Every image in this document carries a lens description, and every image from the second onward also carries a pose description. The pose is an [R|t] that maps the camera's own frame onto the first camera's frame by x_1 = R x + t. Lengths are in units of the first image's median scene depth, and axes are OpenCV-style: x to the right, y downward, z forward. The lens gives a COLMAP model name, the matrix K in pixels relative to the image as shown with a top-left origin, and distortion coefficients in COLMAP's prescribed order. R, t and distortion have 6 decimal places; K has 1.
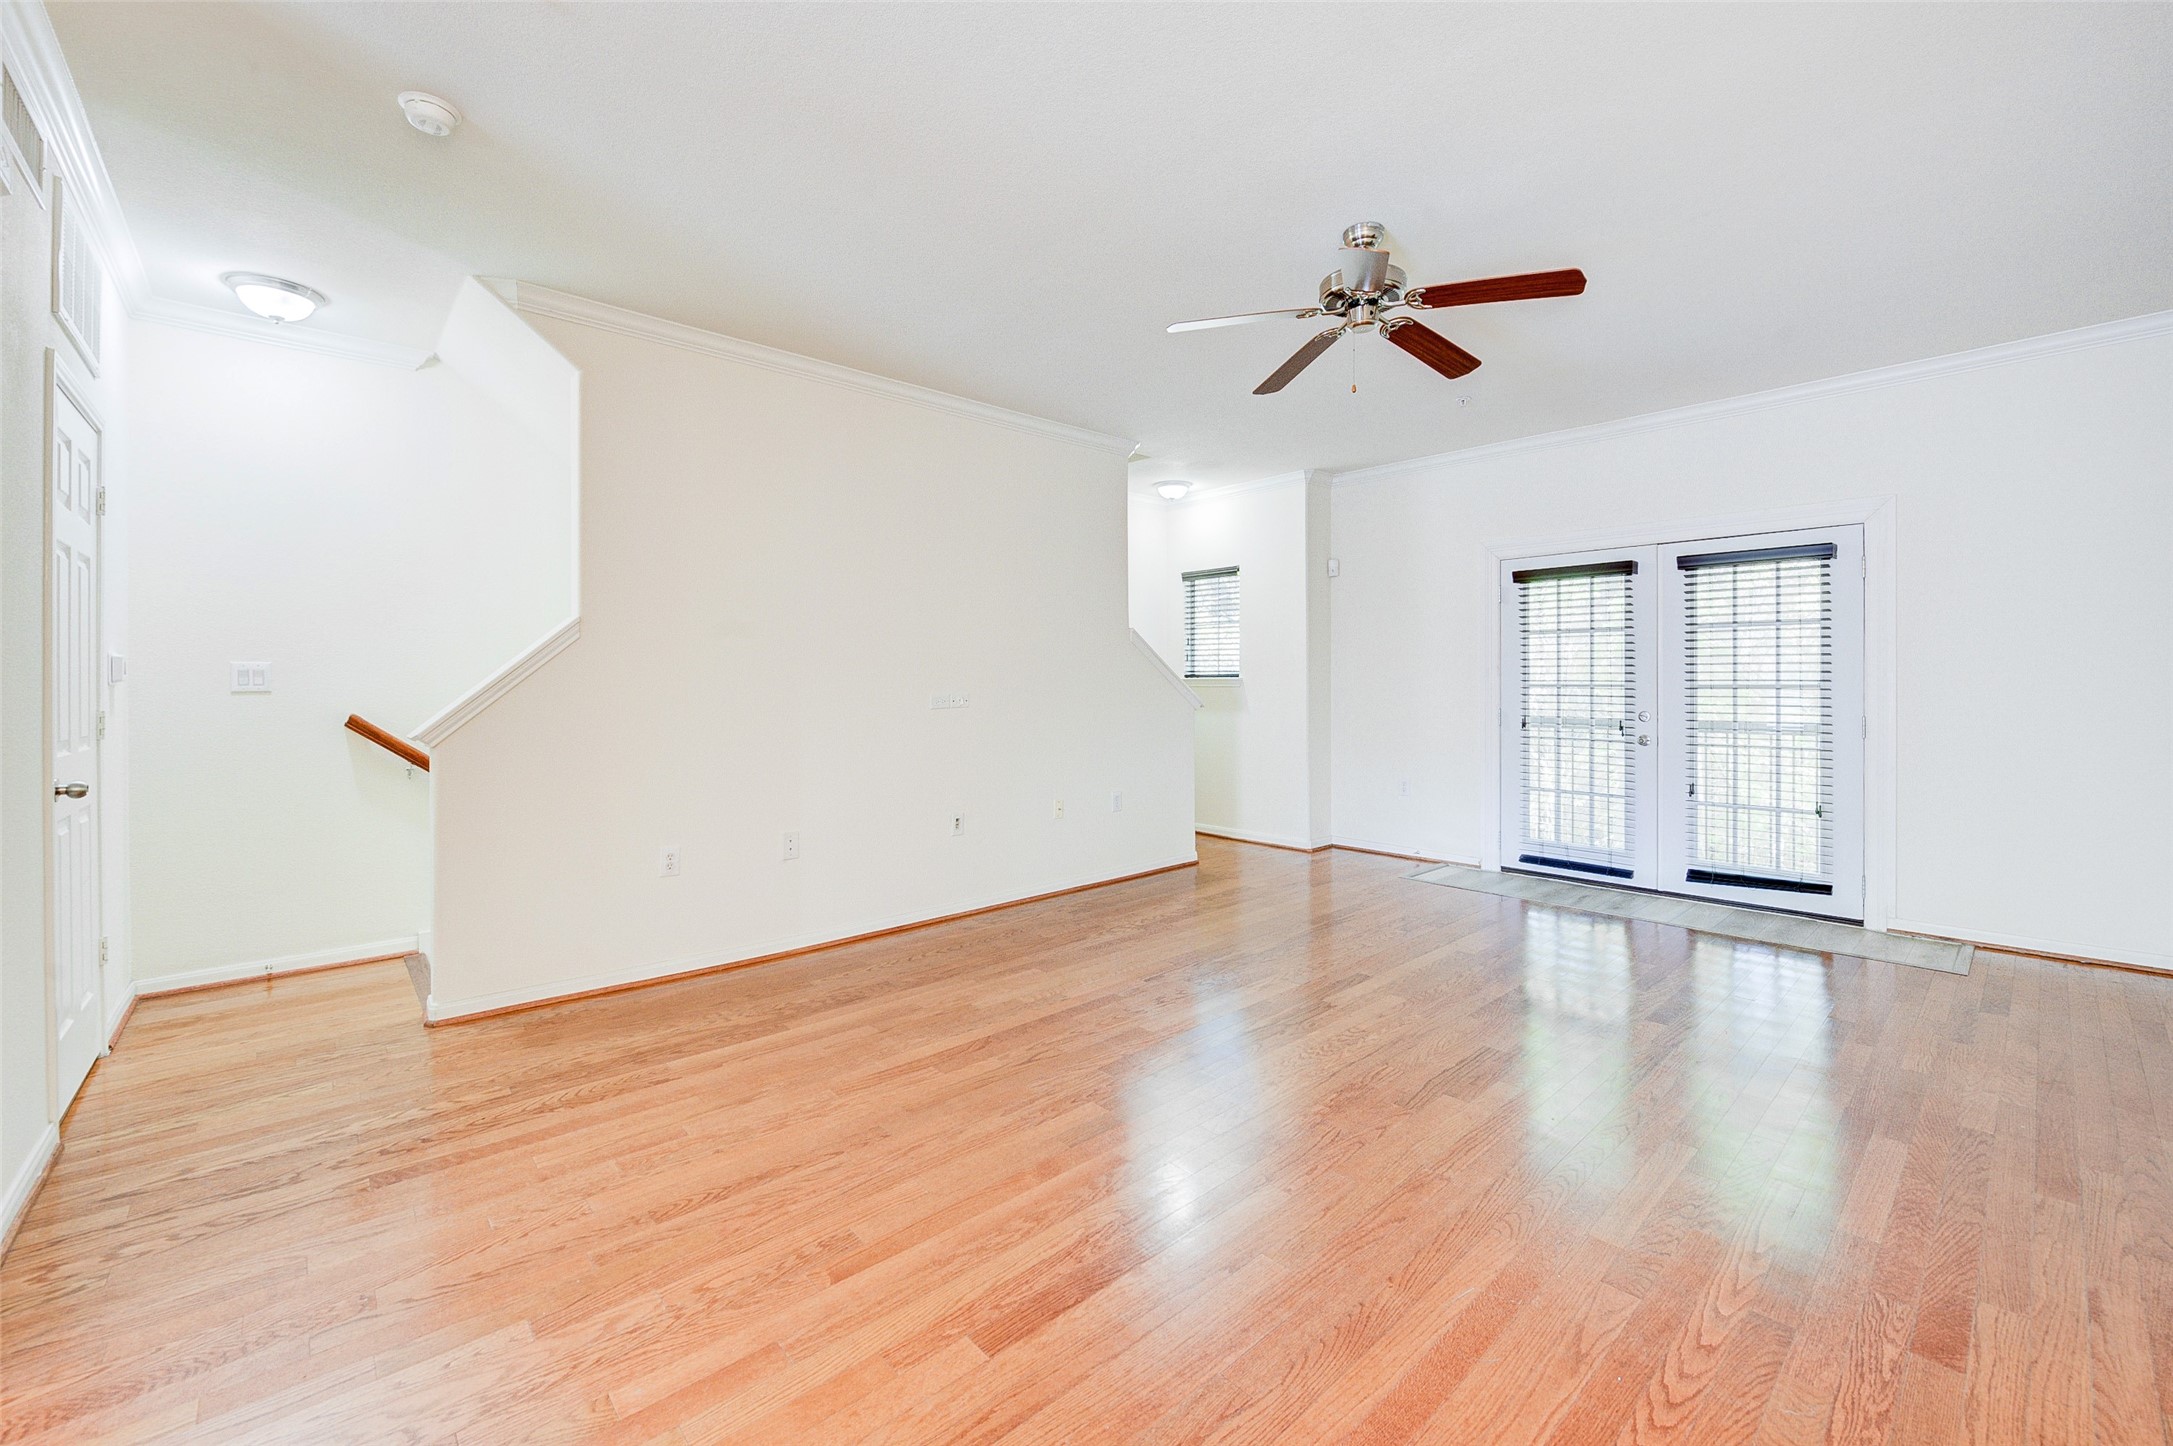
lens RADIAL K [[875.2, 0, 1054.2], [0, 875.2, 678.8], [0, 0, 1]] dist [-0.008758, -0.000323]
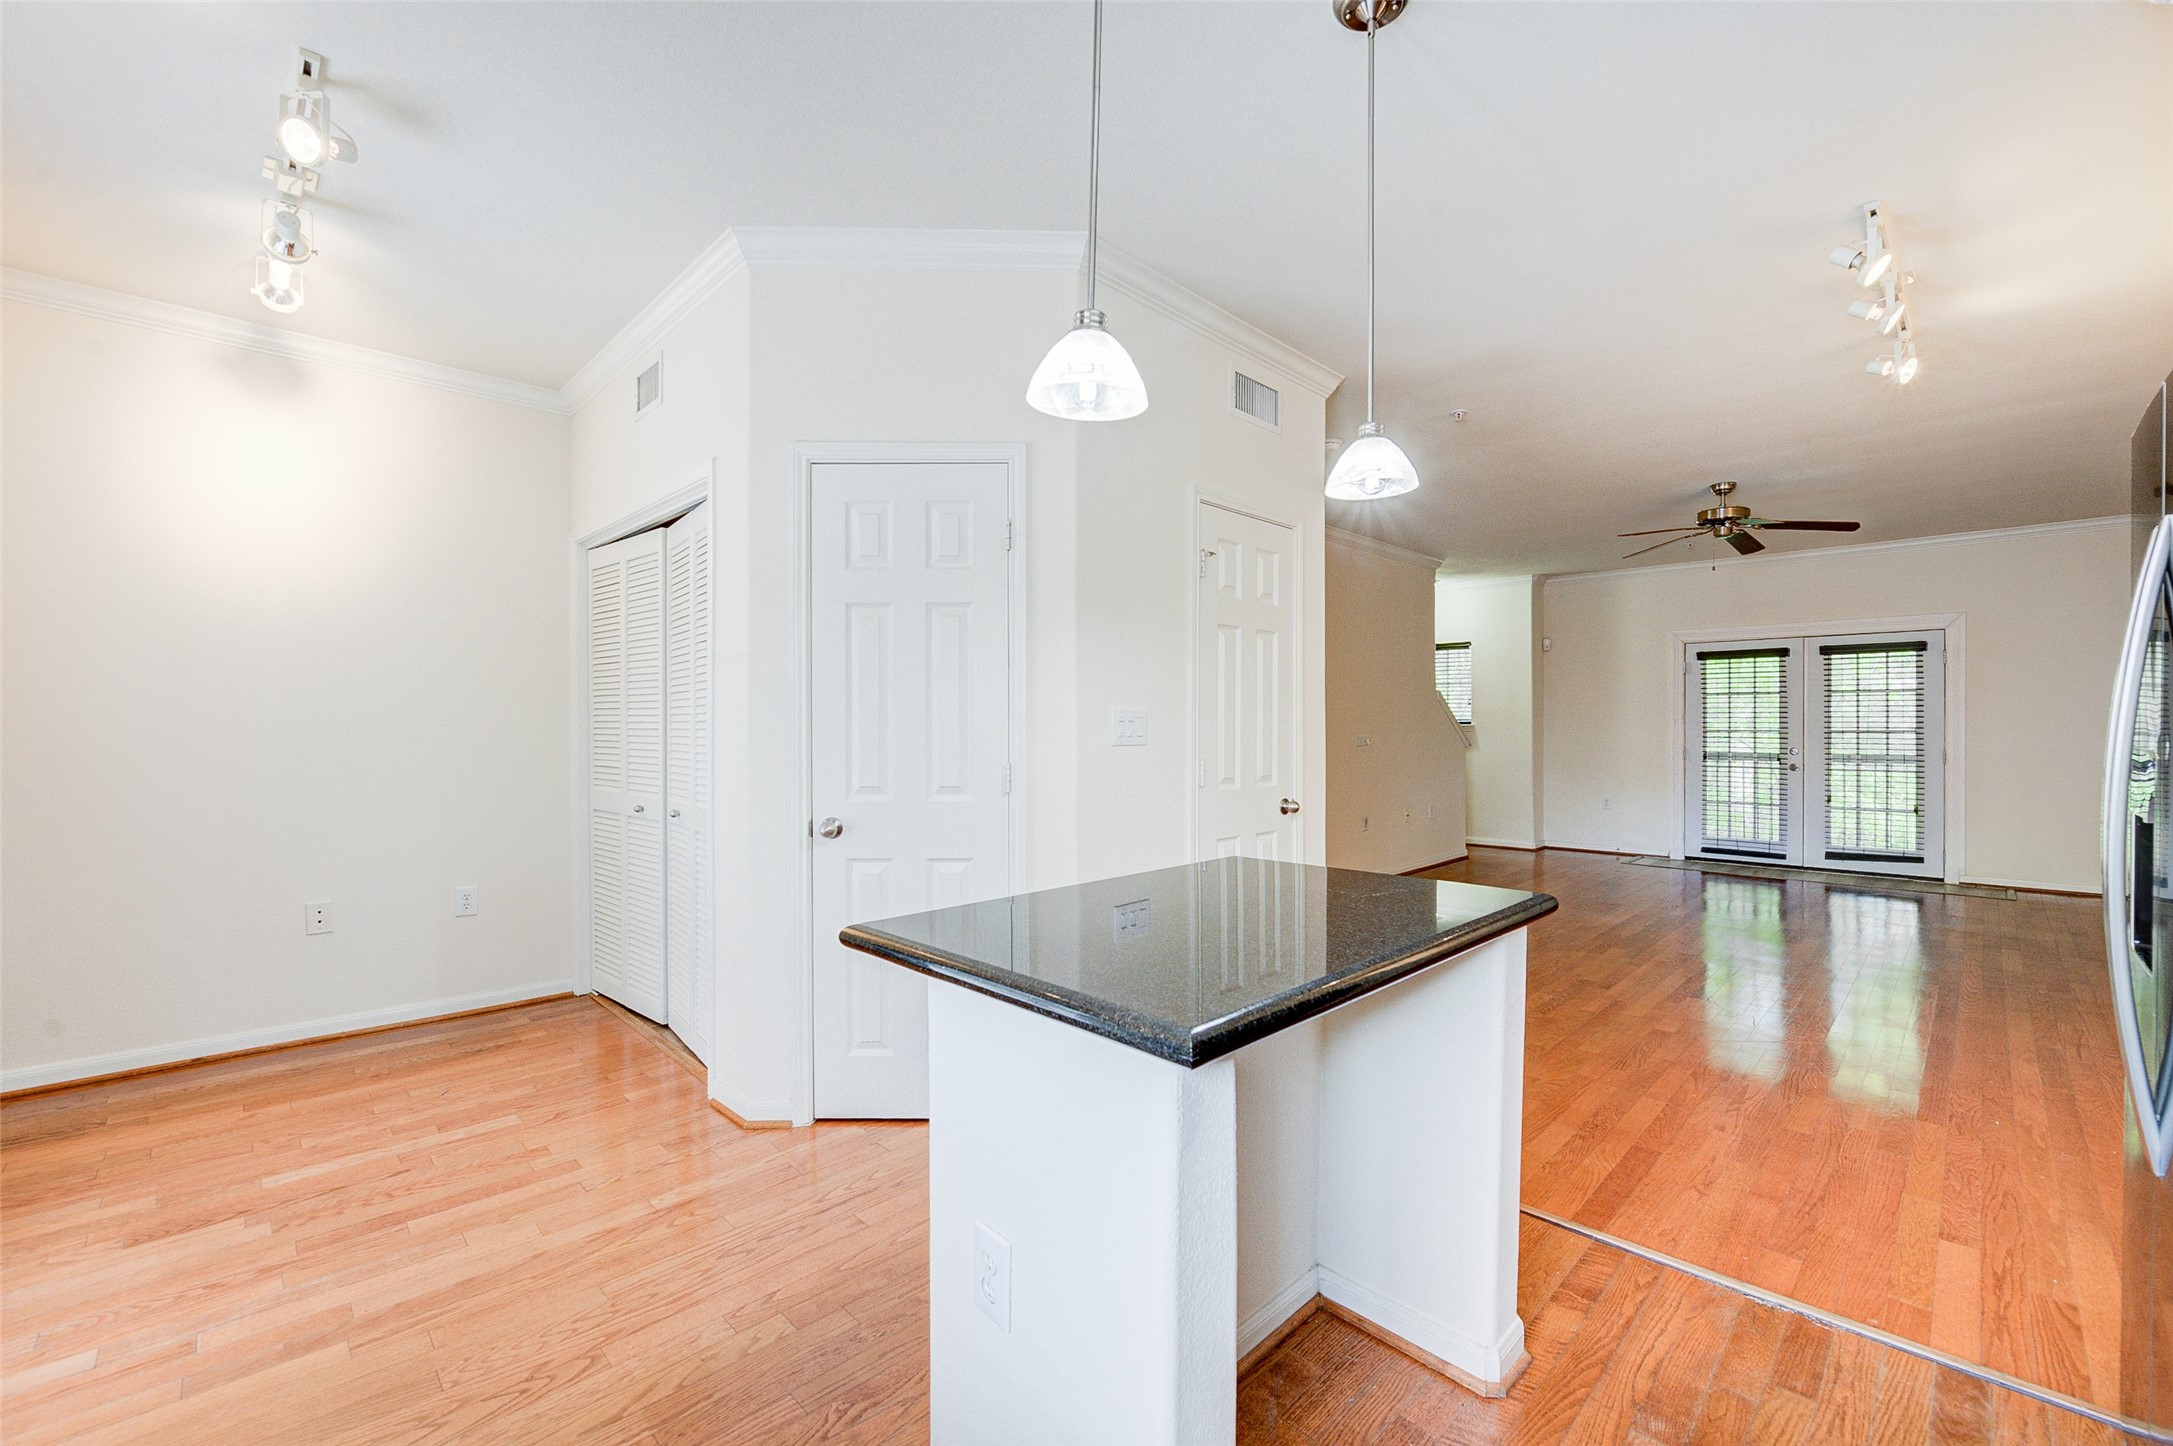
lens RADIAL K [[875.2, 0, 1095.6], [0, 875.2, 725.5], [0, 0, 1]] dist [-0.008758, -0.000323]
pose [[0.998526, 0.001096, 0.054258, -0.616792], [-0.001243, 0.999996, 0.002668, -0.004326], [-0.054255, -0.002731, 0.998523, -0.439976]]
